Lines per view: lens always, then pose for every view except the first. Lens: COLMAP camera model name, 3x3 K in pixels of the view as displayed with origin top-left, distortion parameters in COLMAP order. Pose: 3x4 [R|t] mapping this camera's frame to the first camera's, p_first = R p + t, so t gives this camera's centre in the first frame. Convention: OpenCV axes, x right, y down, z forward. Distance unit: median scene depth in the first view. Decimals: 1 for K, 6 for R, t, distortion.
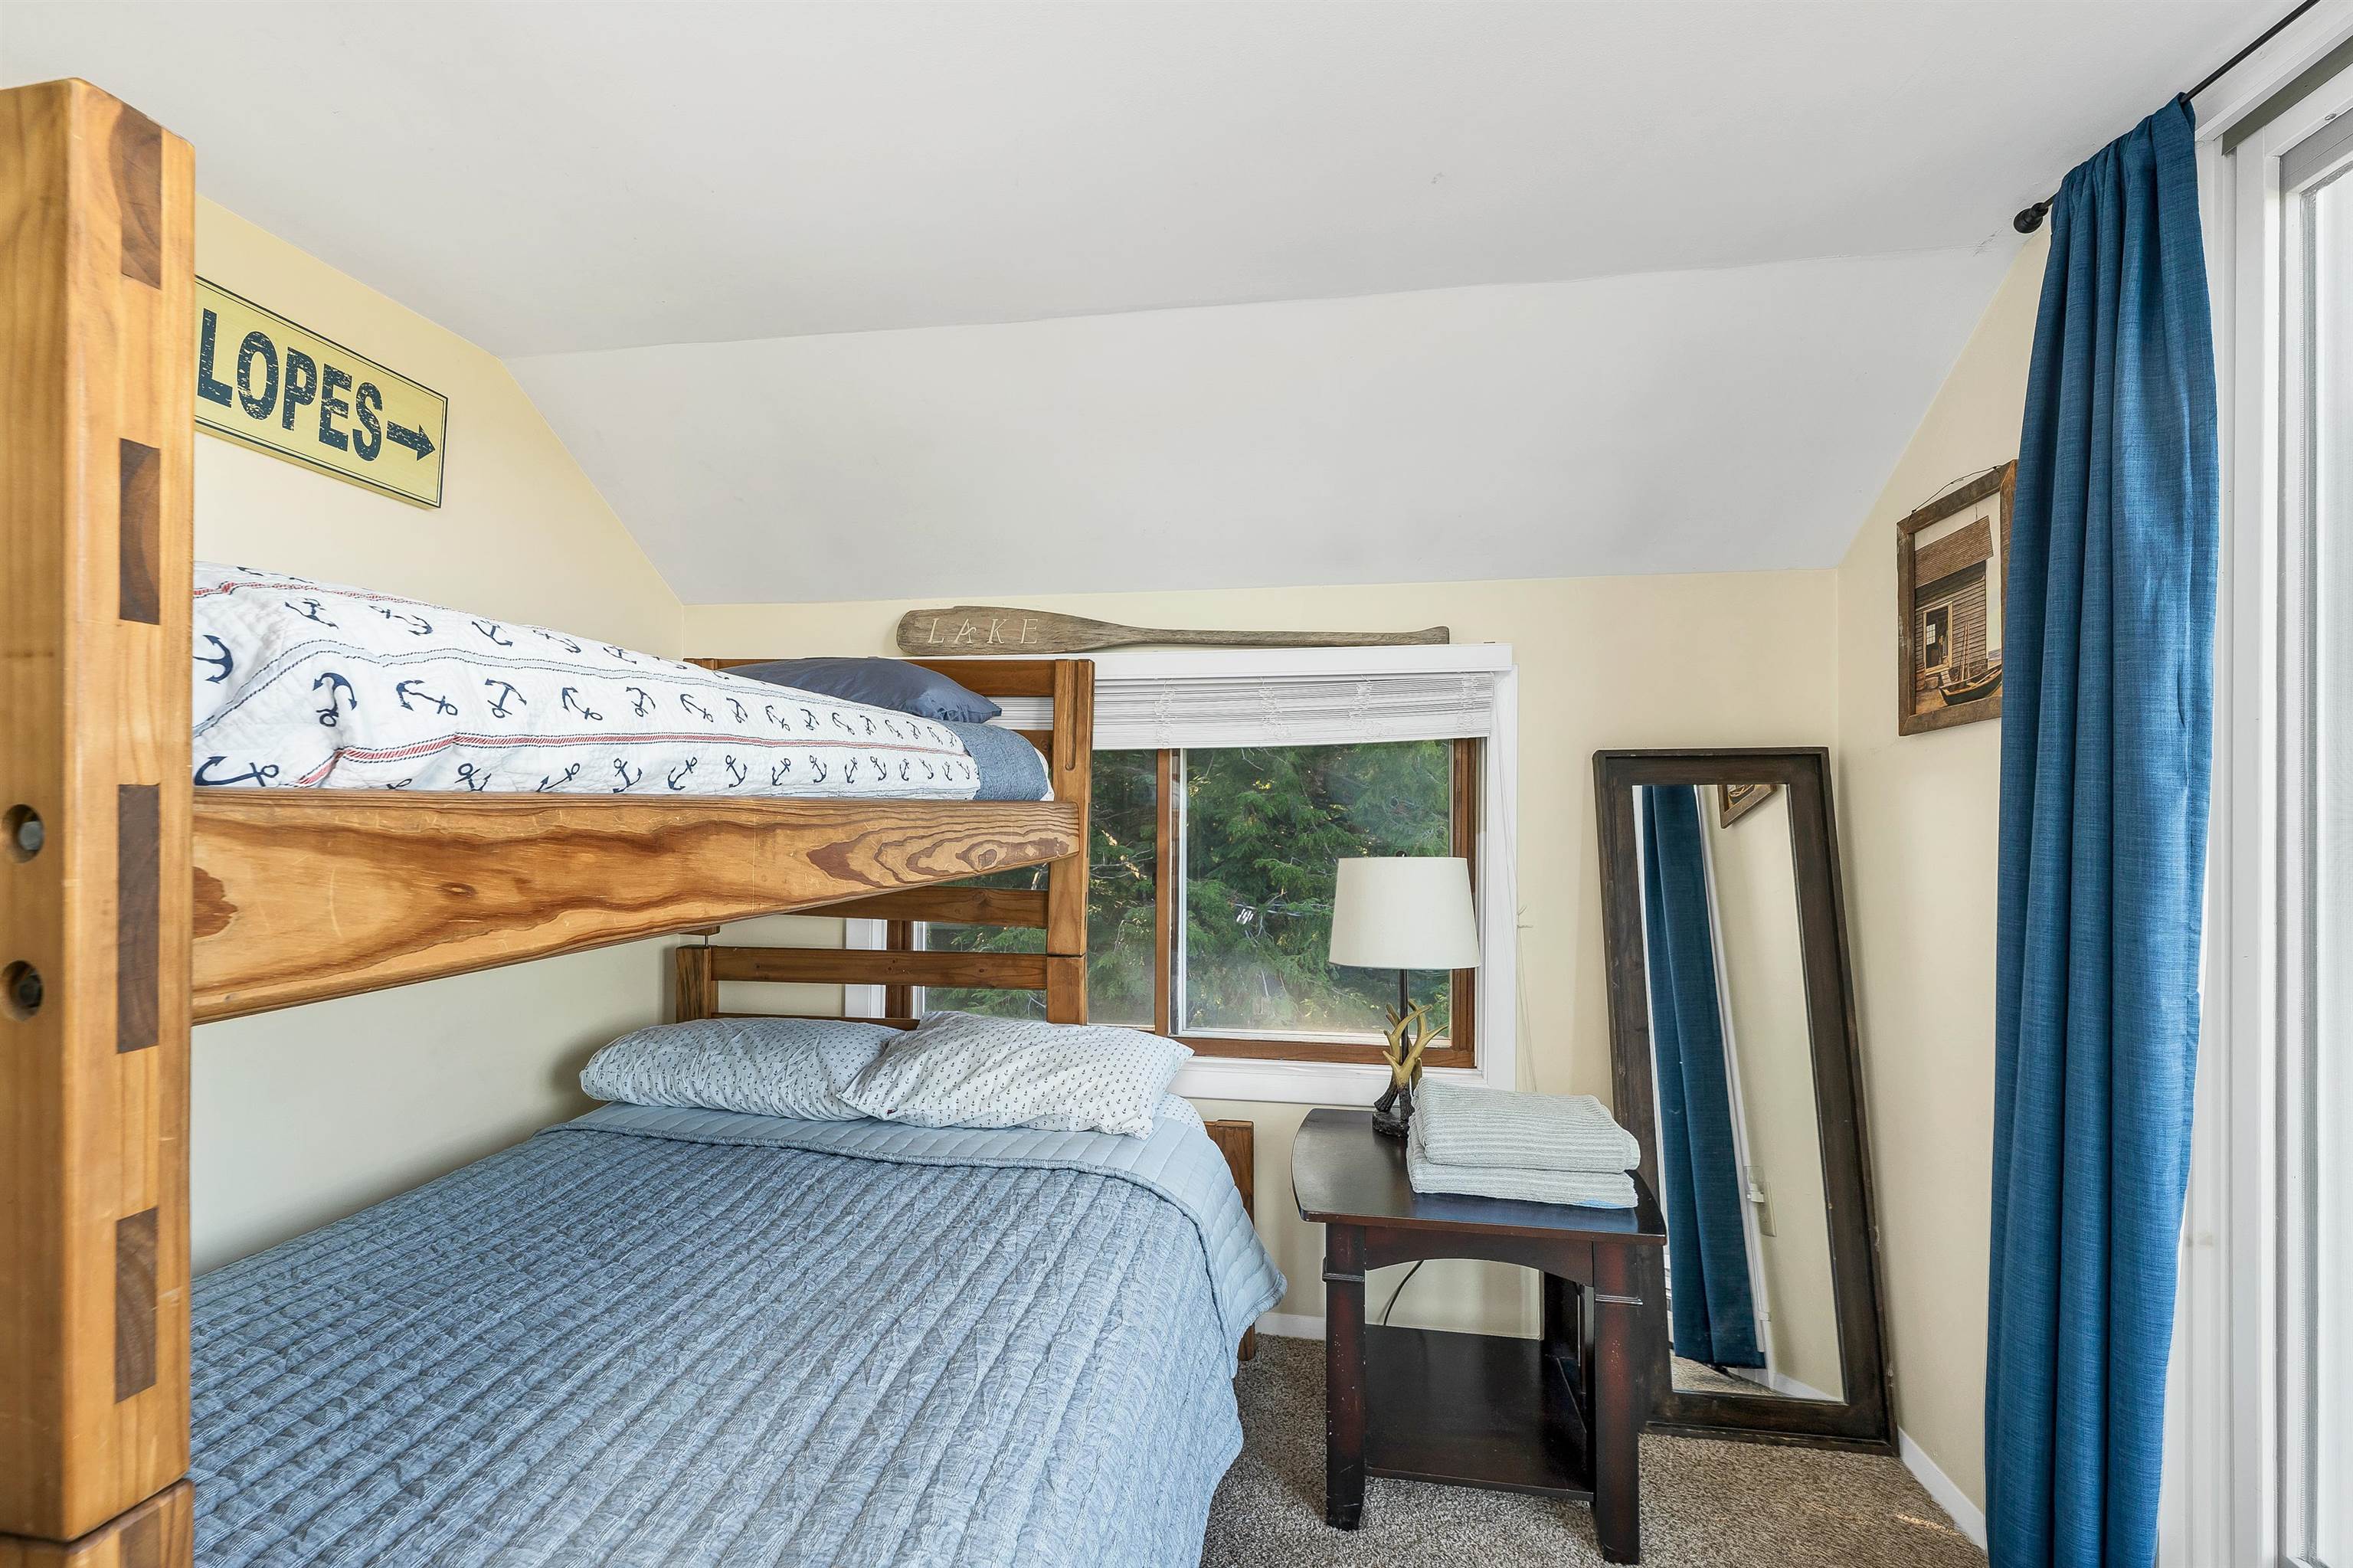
lens RADIAL K [[1003.1, 0, 1169.2], [0, 1003.1, 800.4], [0, 0, 1]] dist [0.003948, -0.000964]
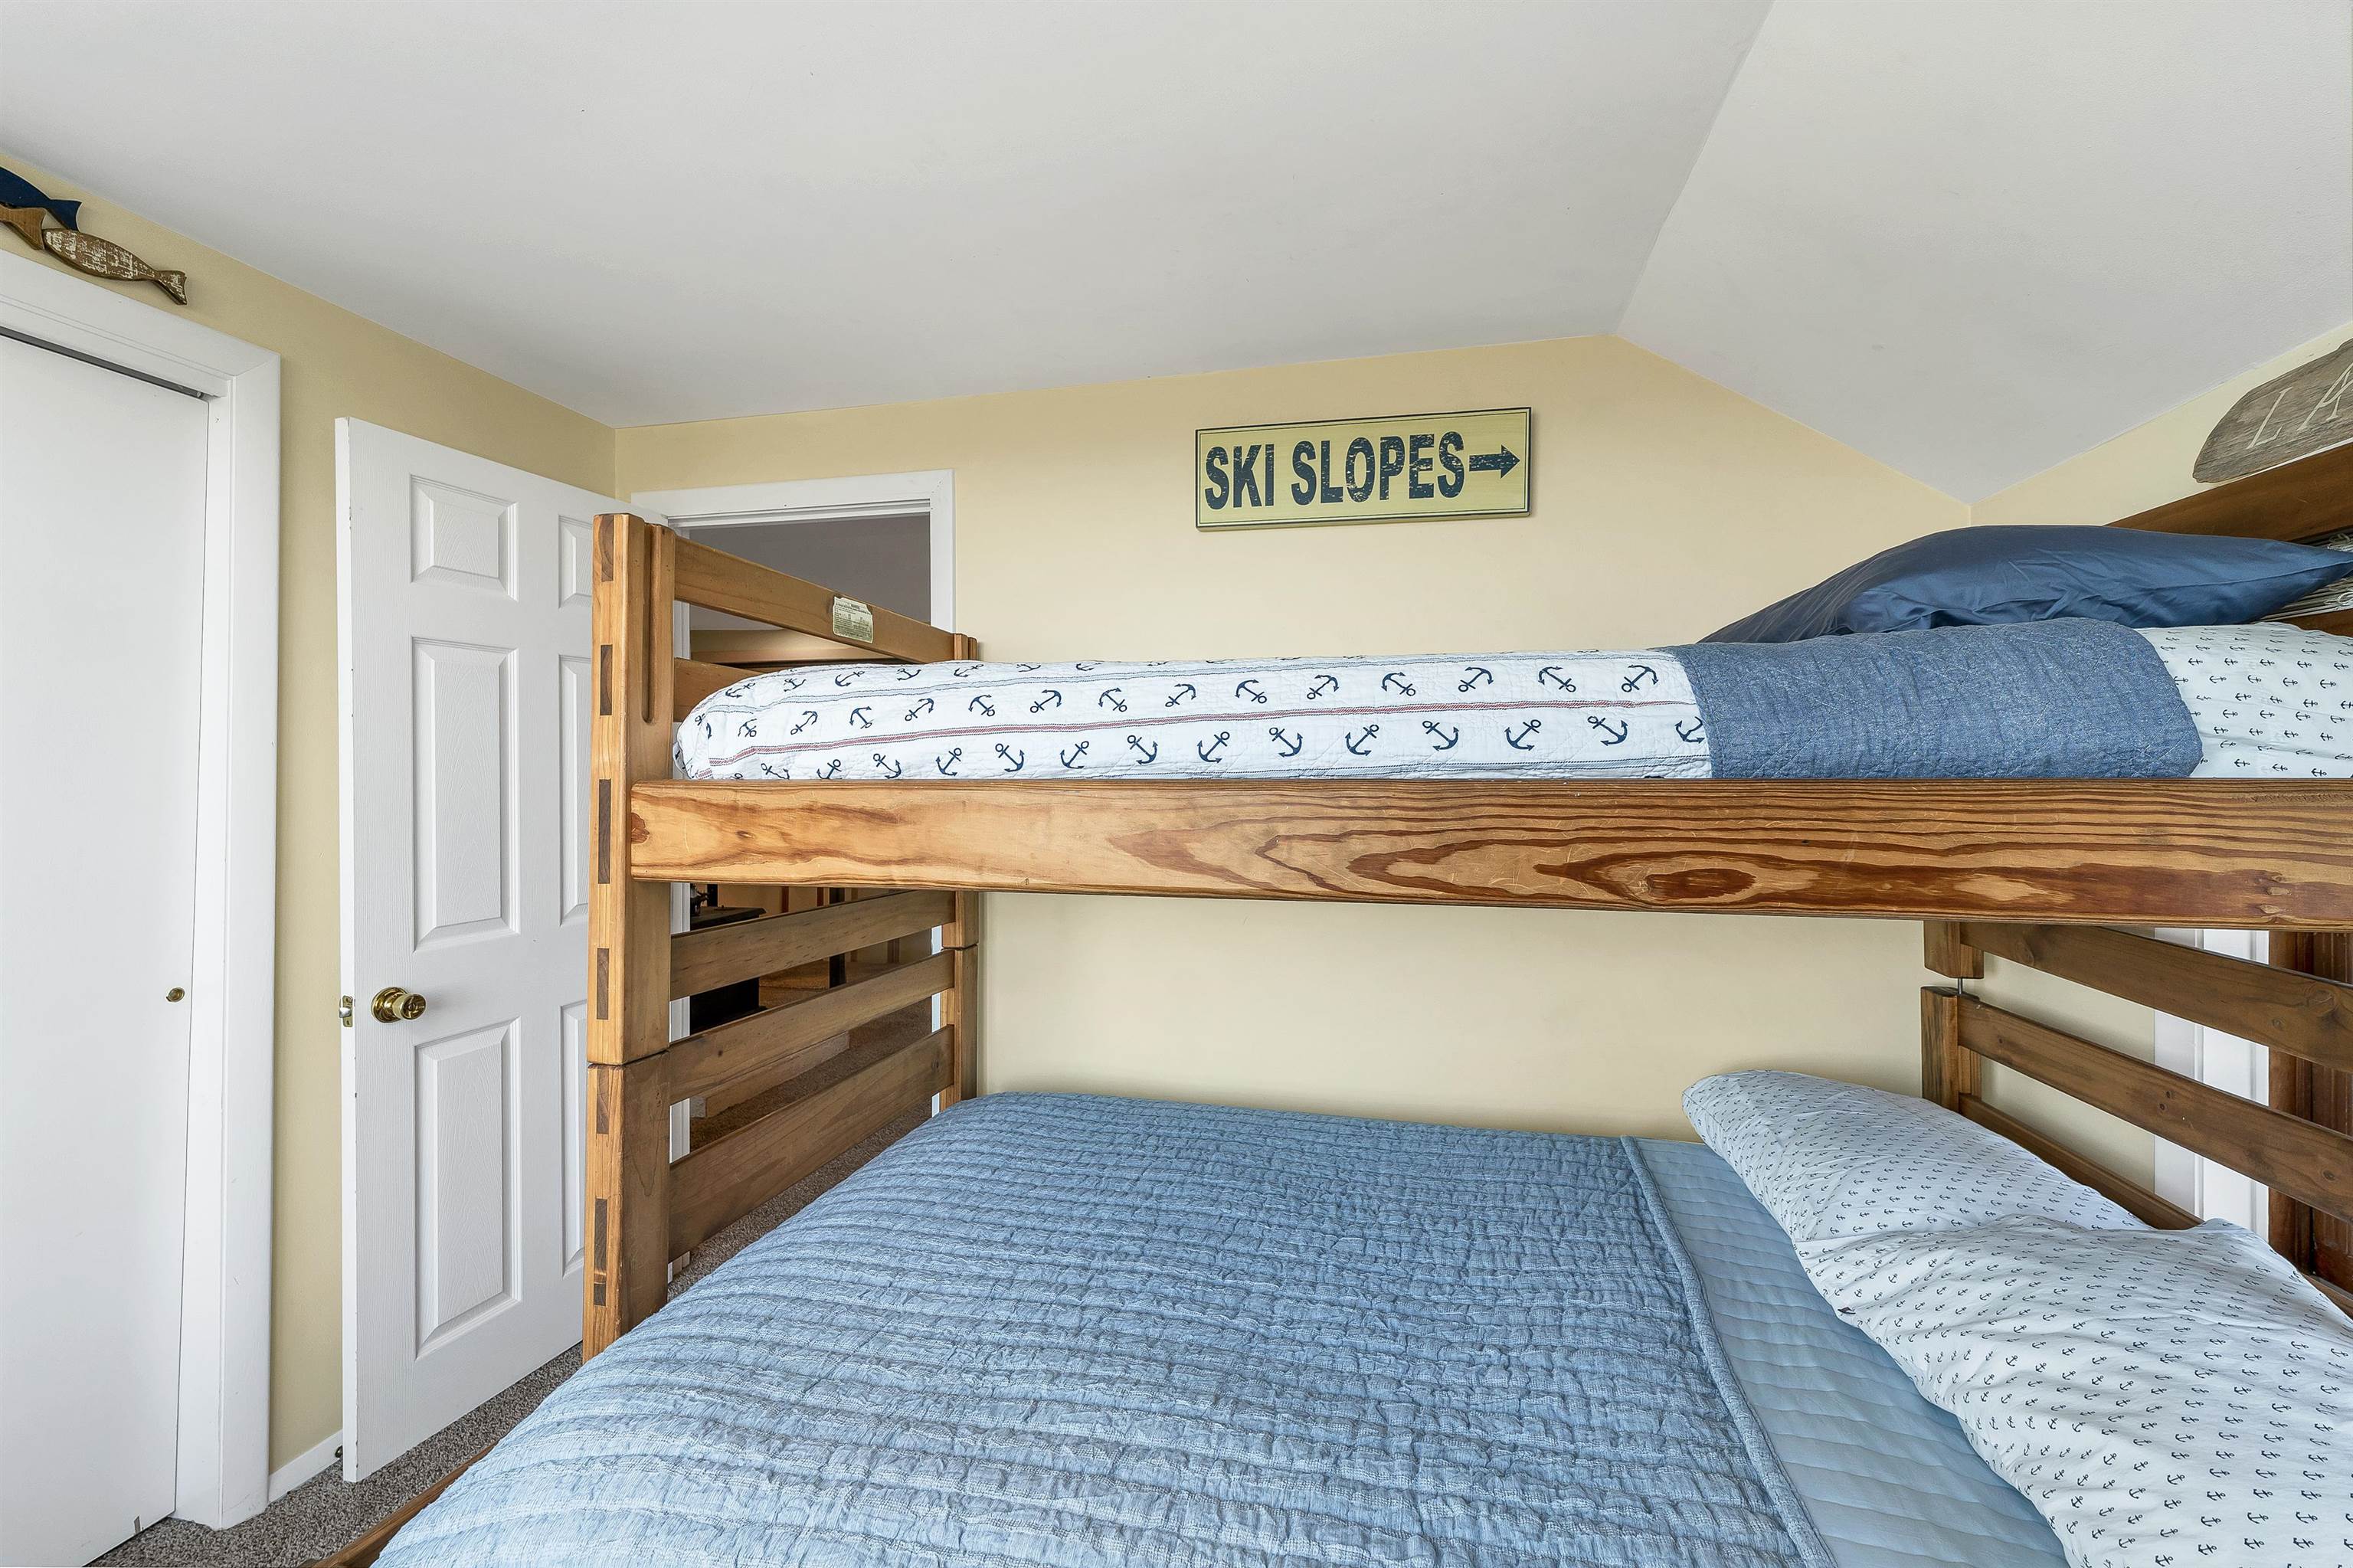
lens RADIAL K [[1003.1, 0, 1176.1], [0, 1003.1, 776.9], [0, 0, 1]] dist [0.003948, -0.000964]
pose [[-0.081185, -0.011988, -0.996627, 0.444402], [0.003420, 0.999918, -0.012306, 0.004924], [0.996693, -0.004408, -0.081137, 0.850202]]
